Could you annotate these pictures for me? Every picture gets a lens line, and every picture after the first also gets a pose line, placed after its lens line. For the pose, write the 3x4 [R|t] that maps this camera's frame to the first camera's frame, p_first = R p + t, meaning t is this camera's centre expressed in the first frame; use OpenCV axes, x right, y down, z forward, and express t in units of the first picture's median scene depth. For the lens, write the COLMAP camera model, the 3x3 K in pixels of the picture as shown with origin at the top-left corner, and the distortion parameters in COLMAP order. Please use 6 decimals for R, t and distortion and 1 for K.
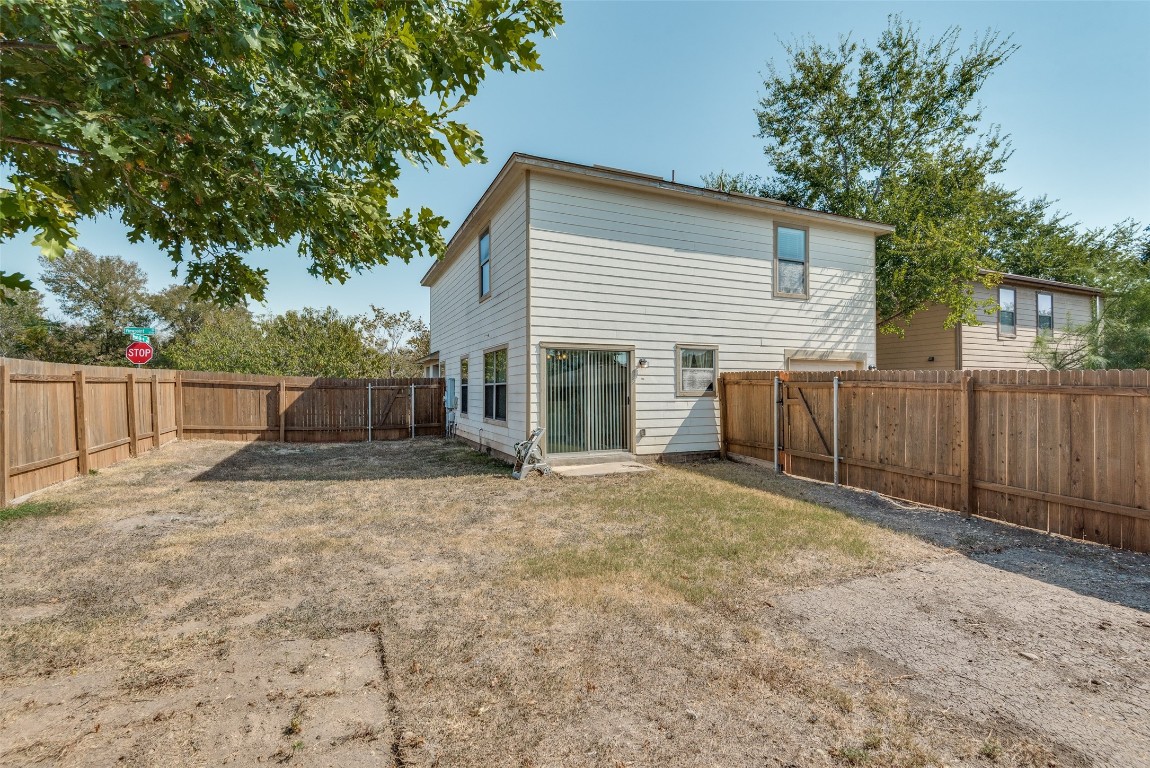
lens RADIAL K [[519.4, 0, 572.8], [0, 519.4, 379.5], [0, 0, 1]] dist [0.038063, -0.020623]
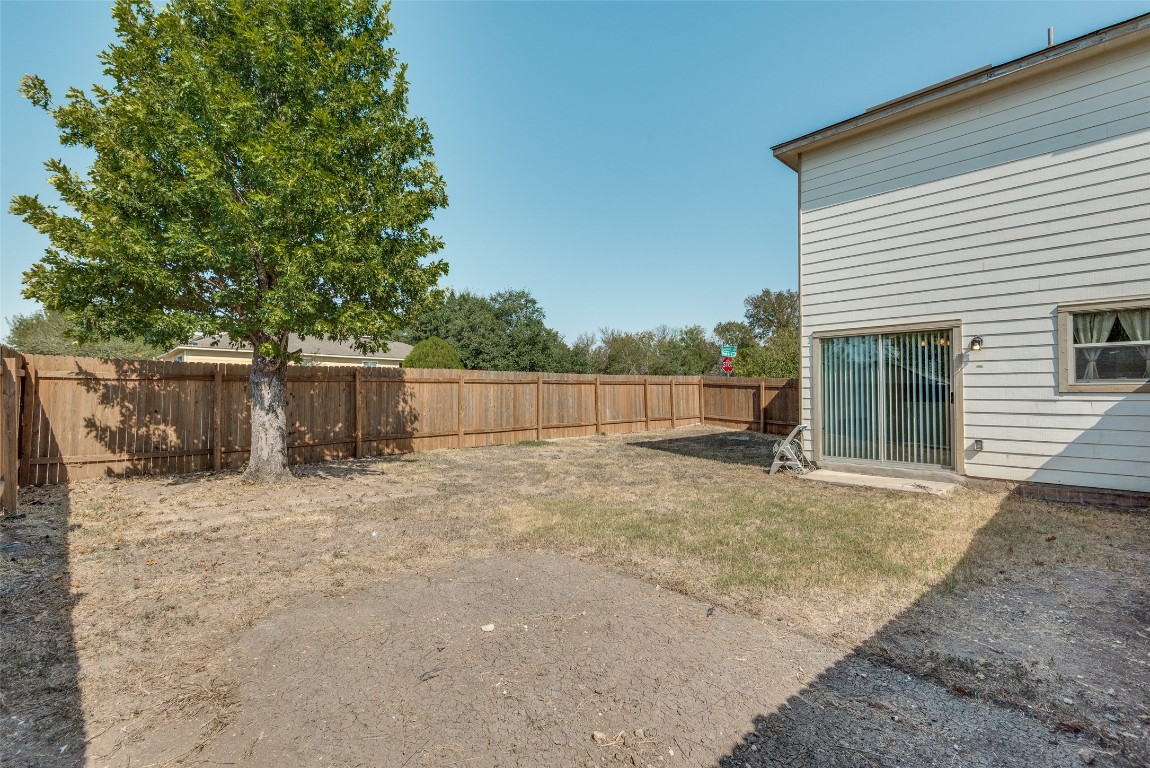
lens RADIAL K [[519.4, 0, 572.8], [0, 519.4, 379.5], [0, 0, 1]] dist [0.038063, -0.020623]
pose [[0.322451, -0.025957, -0.946230, 0.599928], [0.016272, 0.999628, -0.021877, 0.021676], [0.946446, -0.008343, 0.322753, 0.263515]]
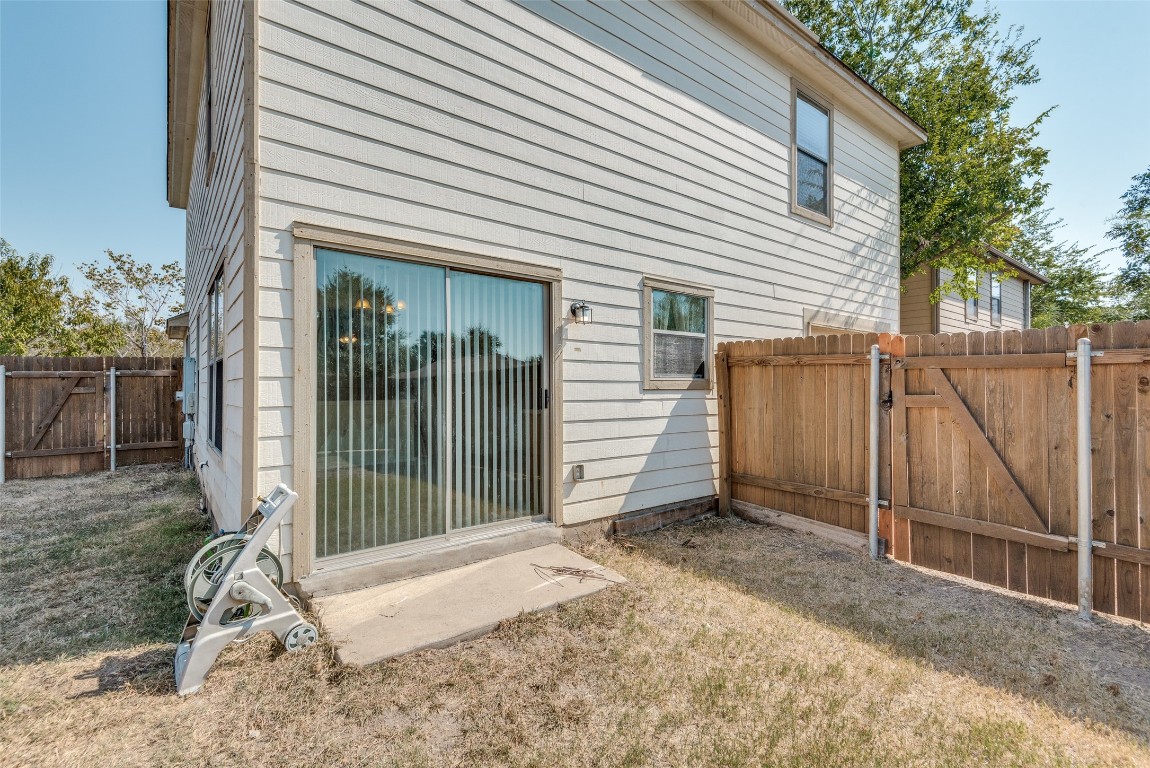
lens RADIAL K [[519.4, 0, 572.8], [0, 519.4, 379.5], [0, 0, 1]] dist [0.038063, -0.020623]
pose [[0.971346, 0.004974, 0.237616, 0.026234], [-0.006661, 0.999958, 0.006298, 0.021055], [-0.237575, -0.007701, 0.971339, 0.560789]]
